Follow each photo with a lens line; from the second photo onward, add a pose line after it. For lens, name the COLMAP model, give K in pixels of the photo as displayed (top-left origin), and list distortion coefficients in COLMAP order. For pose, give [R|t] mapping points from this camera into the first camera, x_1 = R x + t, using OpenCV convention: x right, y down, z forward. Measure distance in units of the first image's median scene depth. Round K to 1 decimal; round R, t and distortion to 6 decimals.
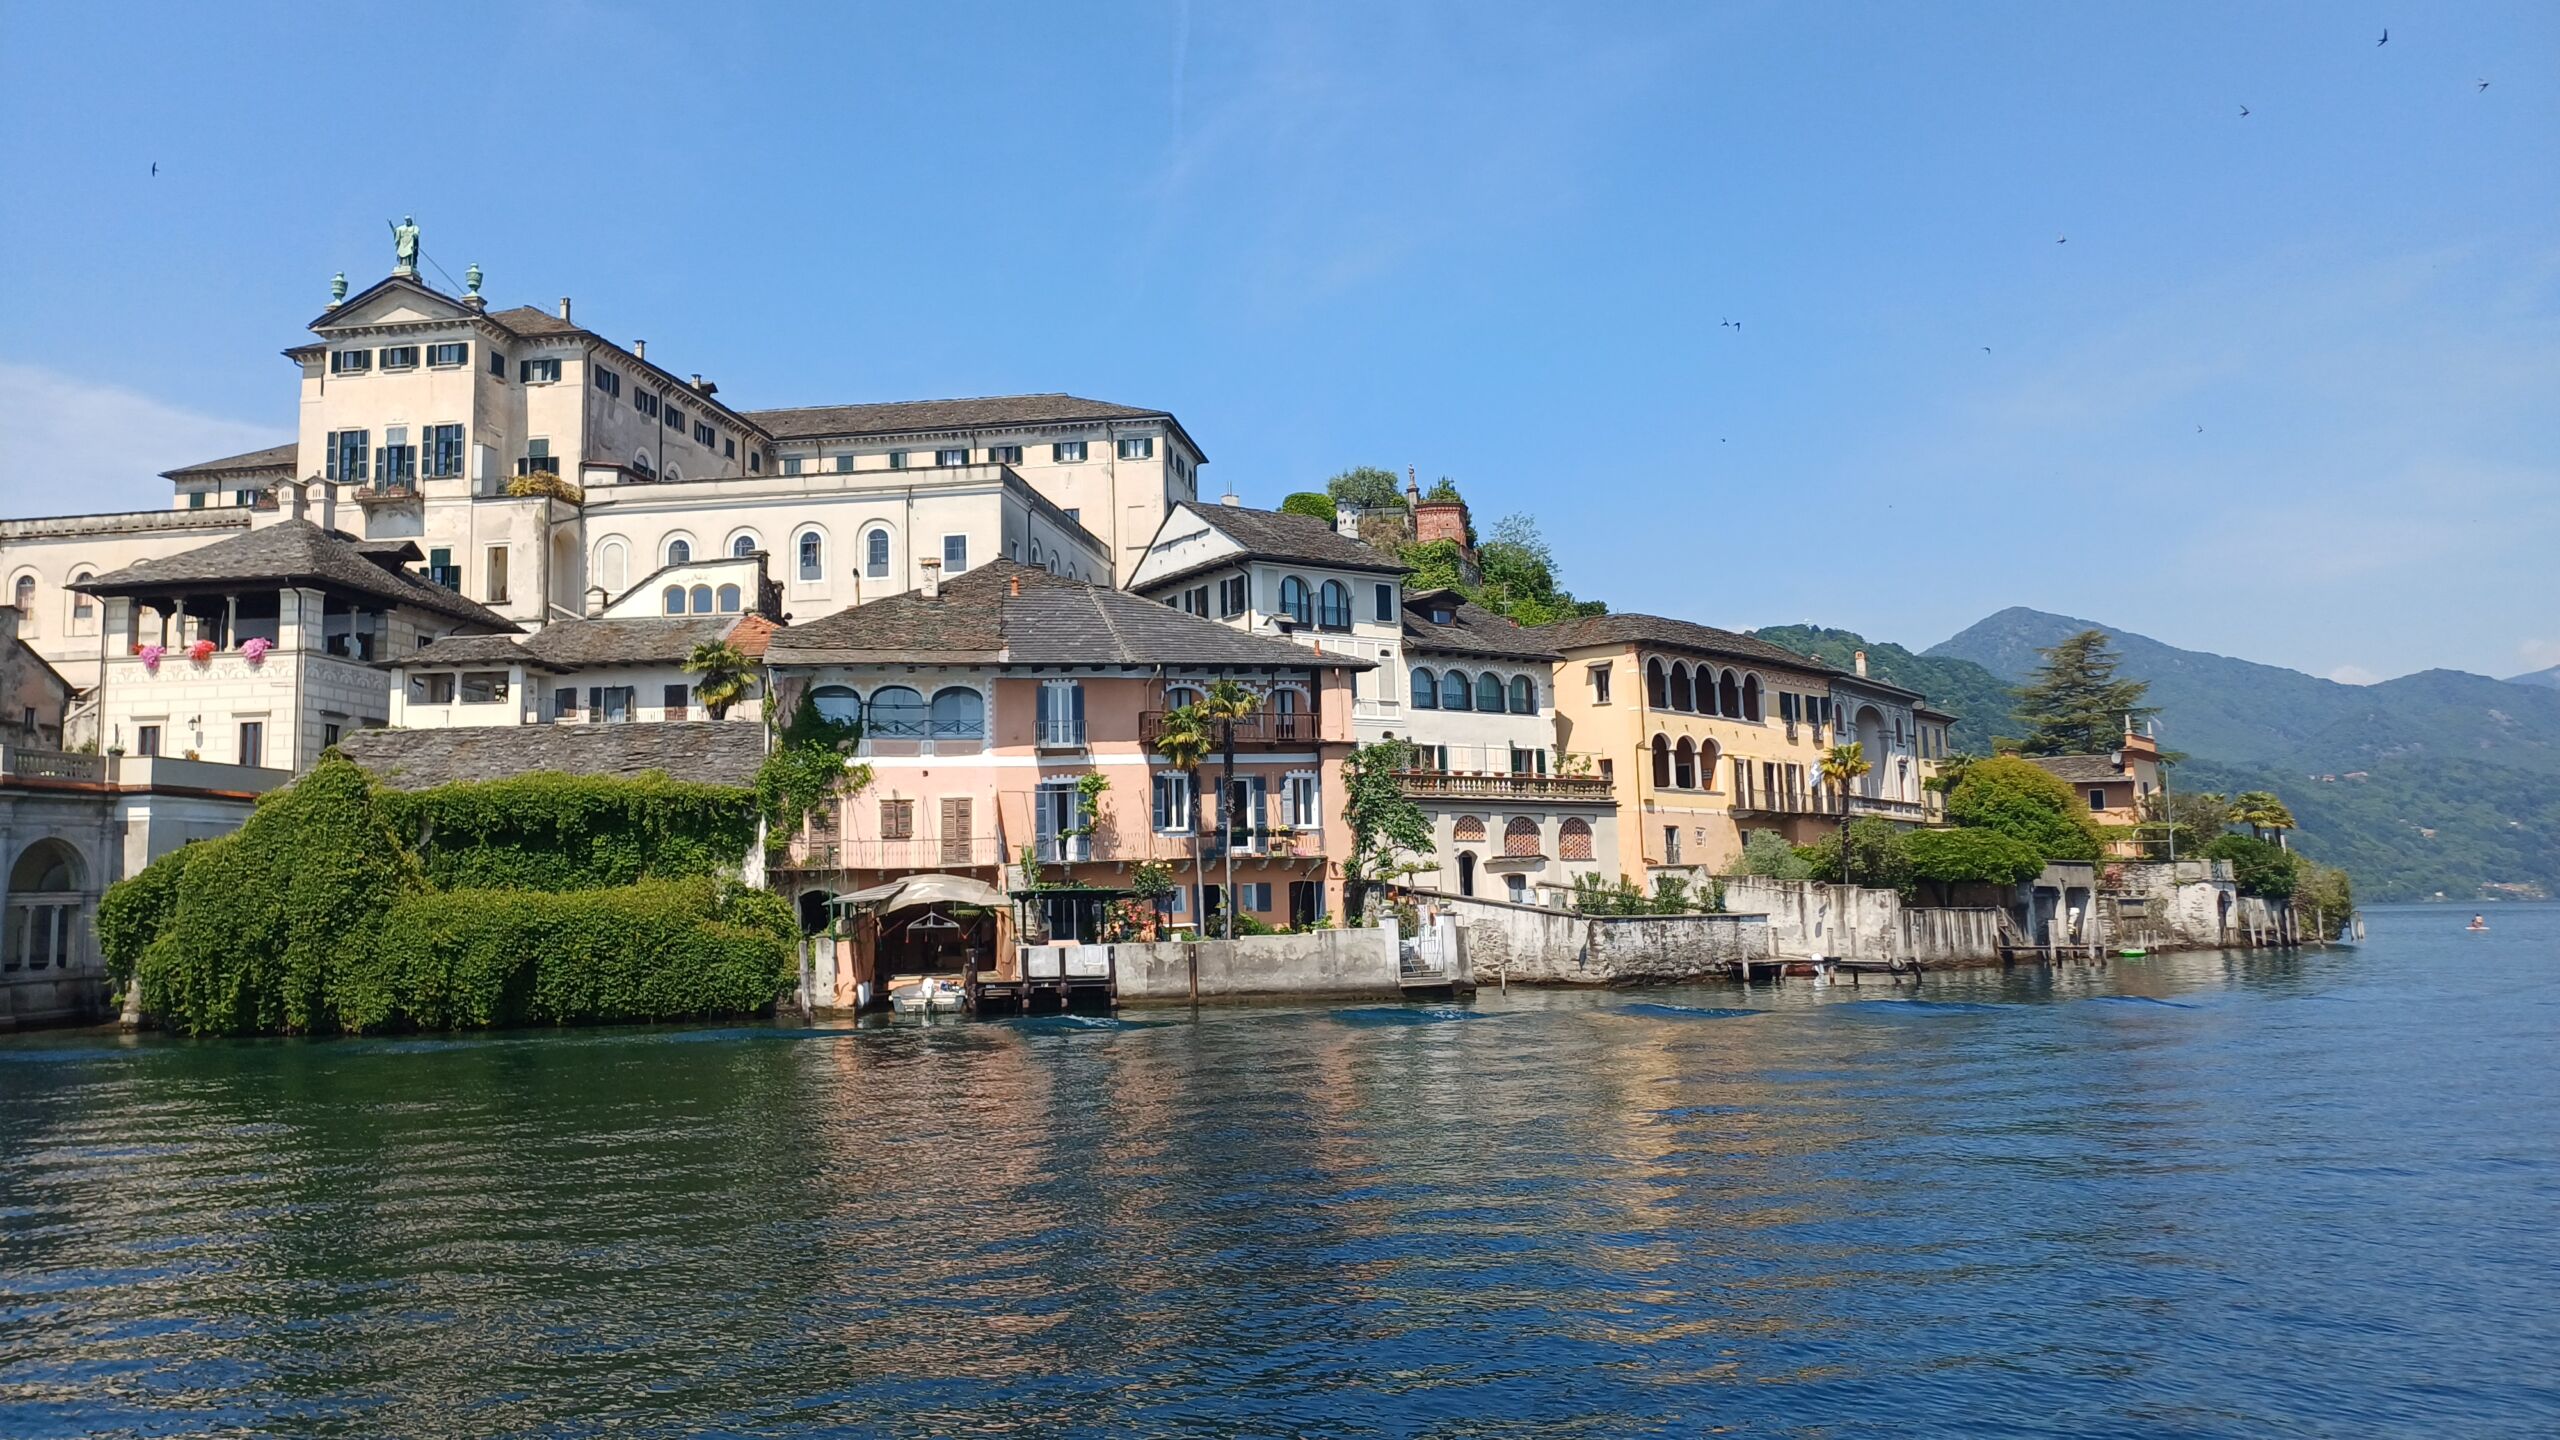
lens RADIAL K [[1907.7, 0, 1280.0], [0, 1907.7, 720.0], [0, 0, 1]] dist [0.144598, -0.173209]
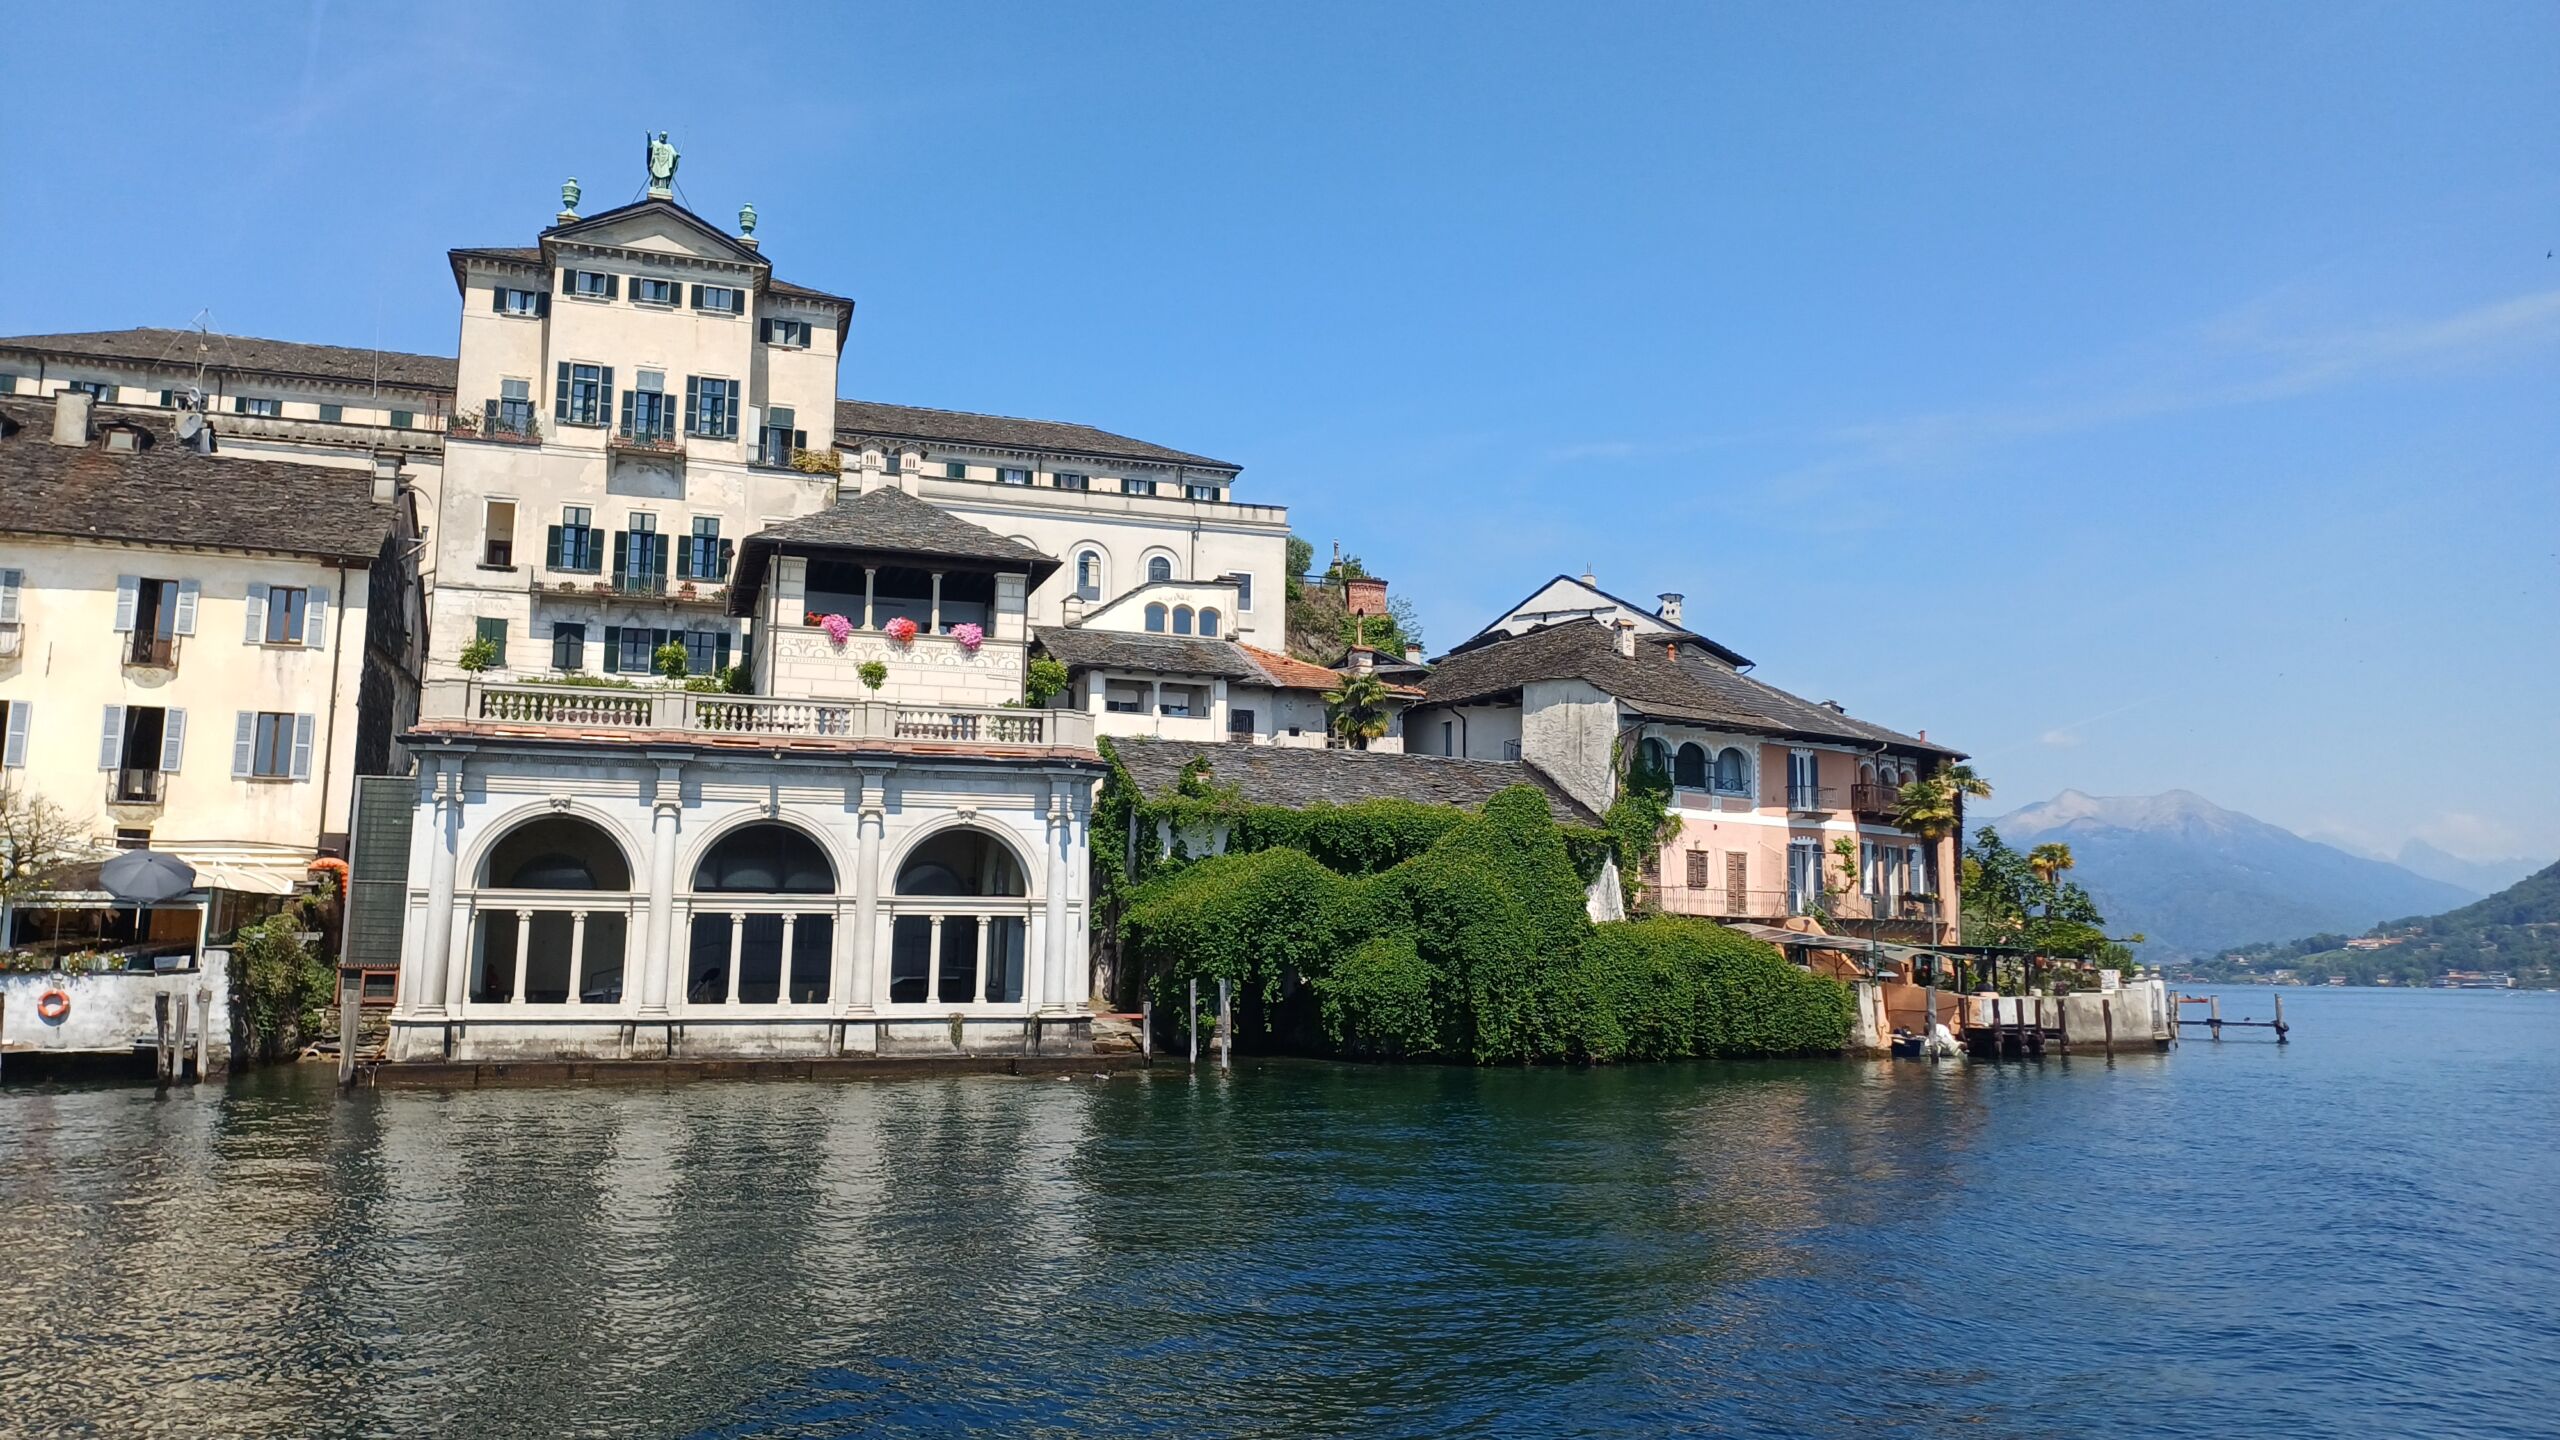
lens RADIAL K [[1907.7, 0, 1280.0], [0, 1907.7, 720.0], [0, 0, 1]] dist [0.144598, -0.173209]
pose [[0.887849, 0.090325, 0.451182, -0.644512], [-0.076637, 0.995876, -0.048563, 0.028429], [-0.453708, 0.008540, 0.891109, 0.116441]]
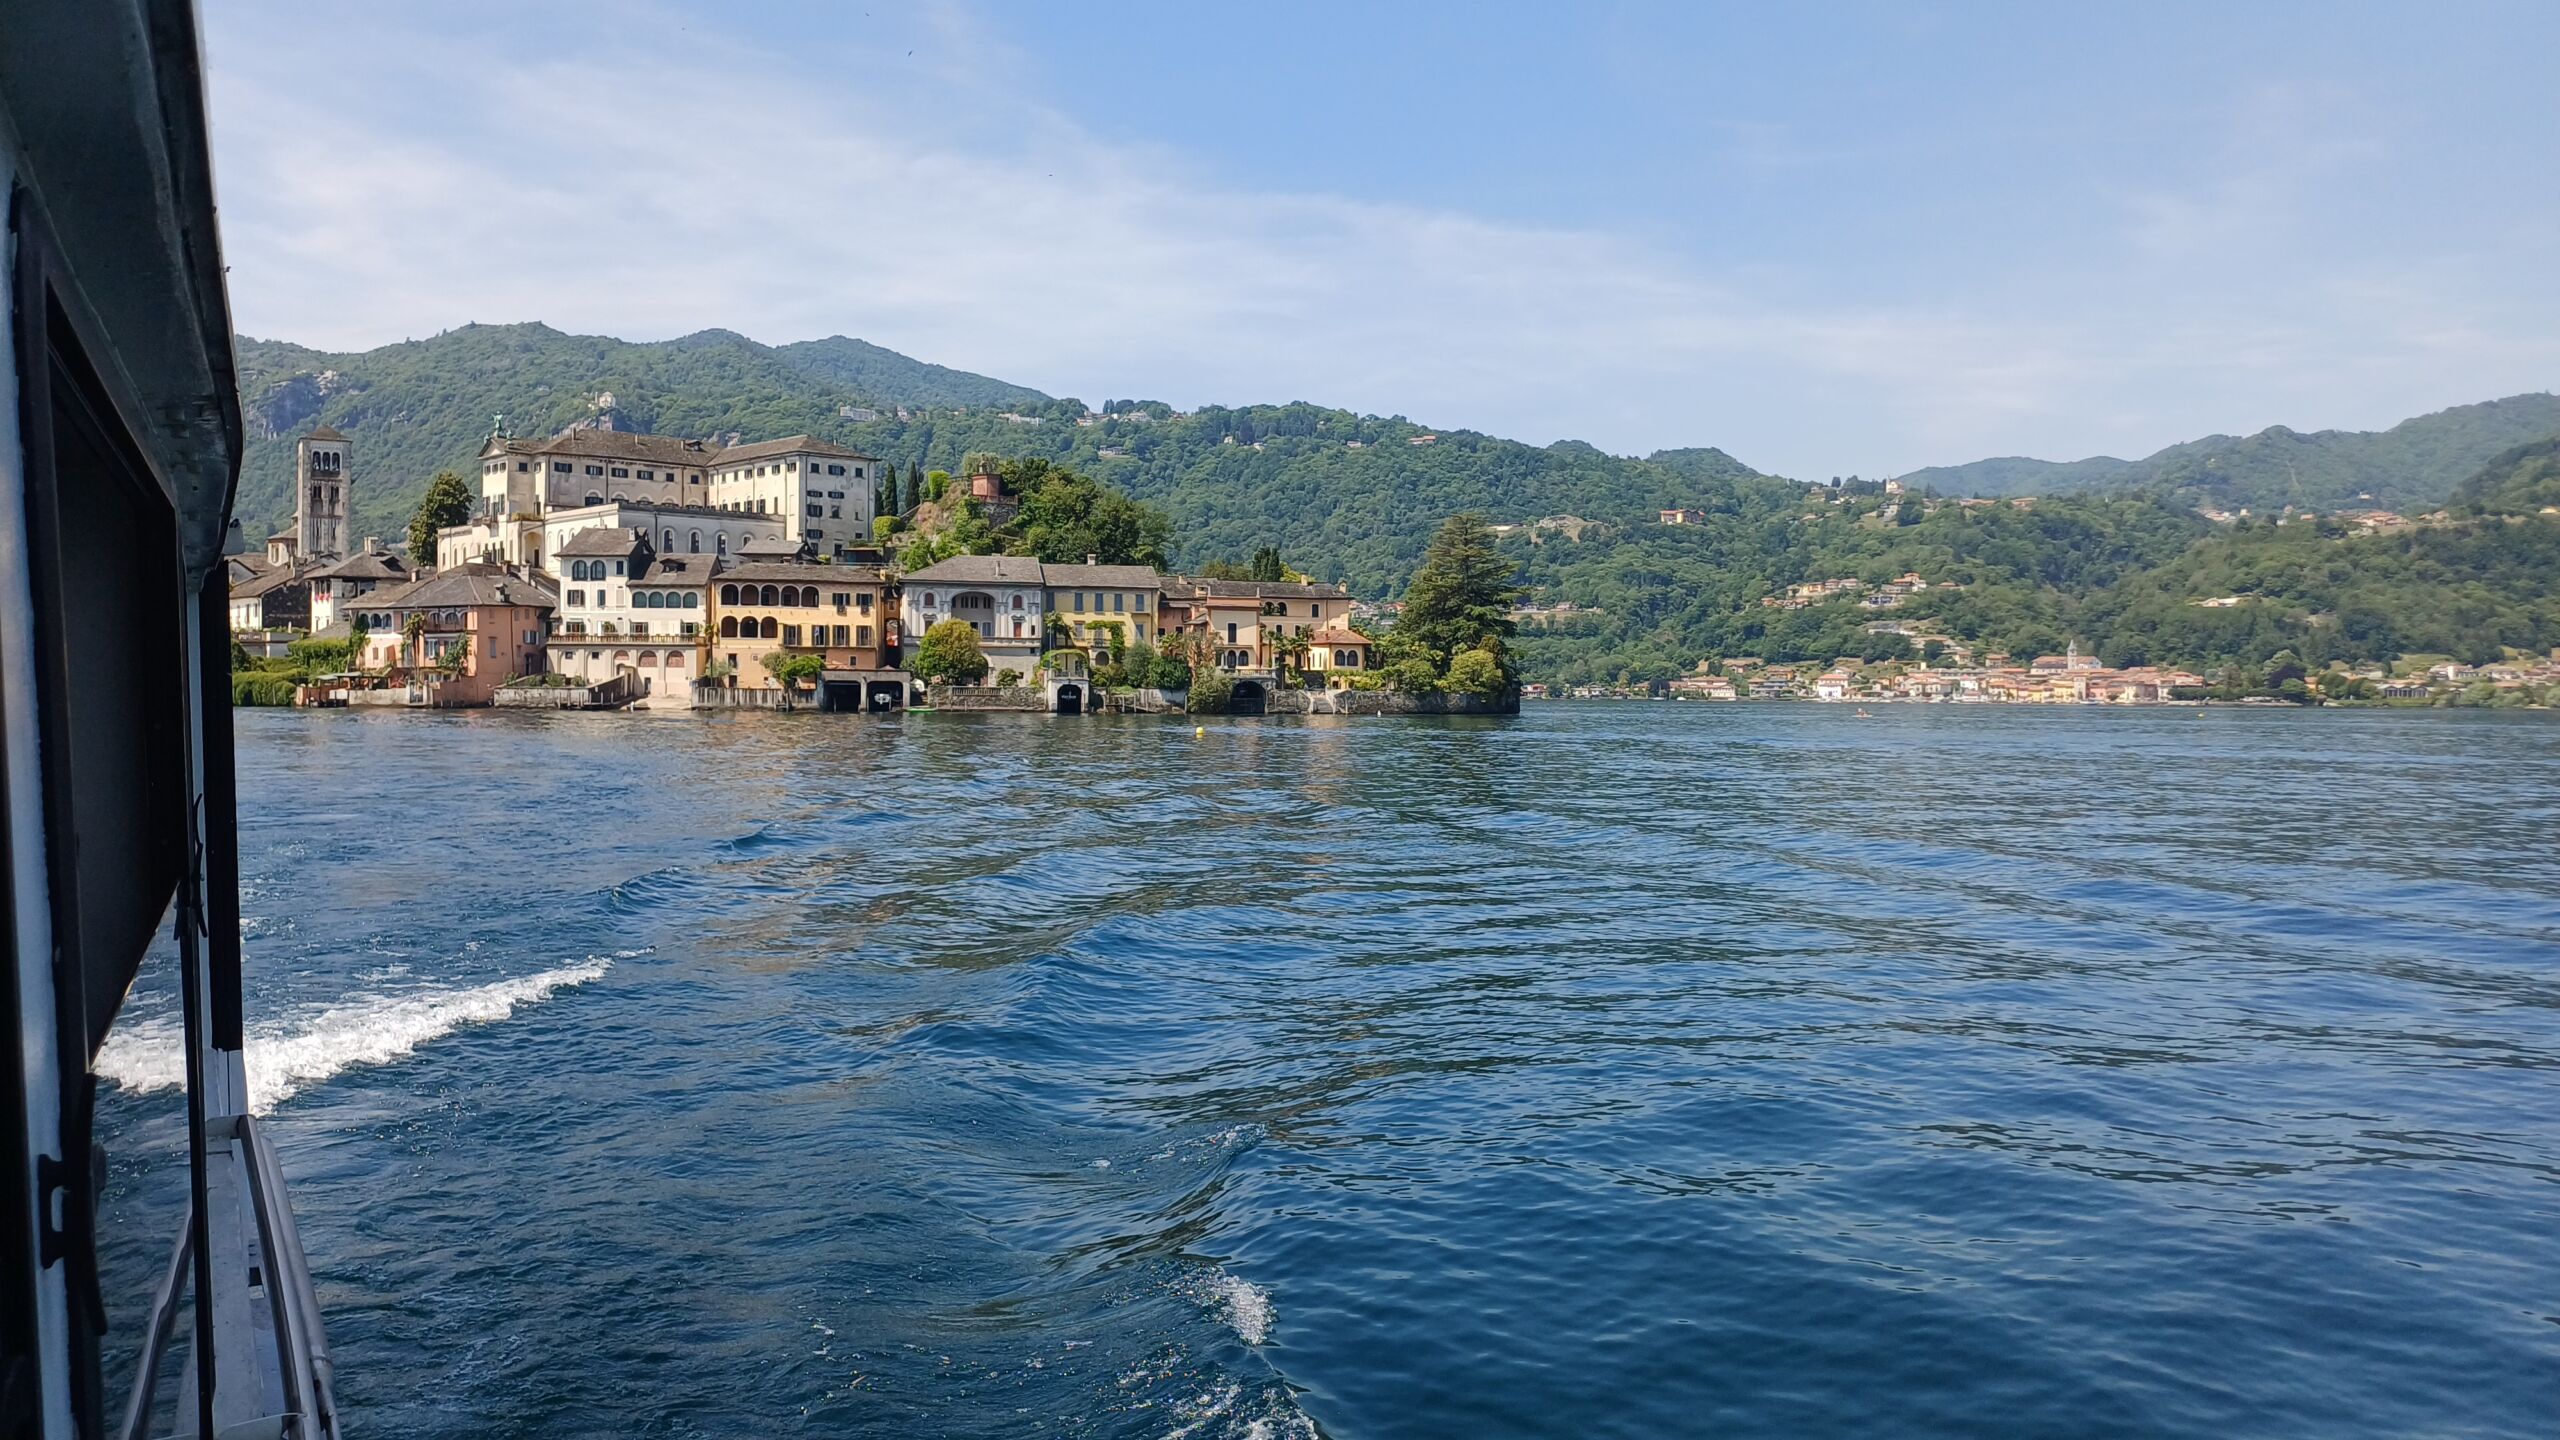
lens RADIAL K [[1907.7, 0, 1280.0], [0, 1907.7, 720.0], [0, 0, 1]] dist [0.144598, -0.173209]
pose [[0.788005, 0.037159, -0.614546, 2.298829], [0.040220, 0.992938, 0.111611, -0.108090], [0.614354, -0.112667, 0.780945, -0.522178]]
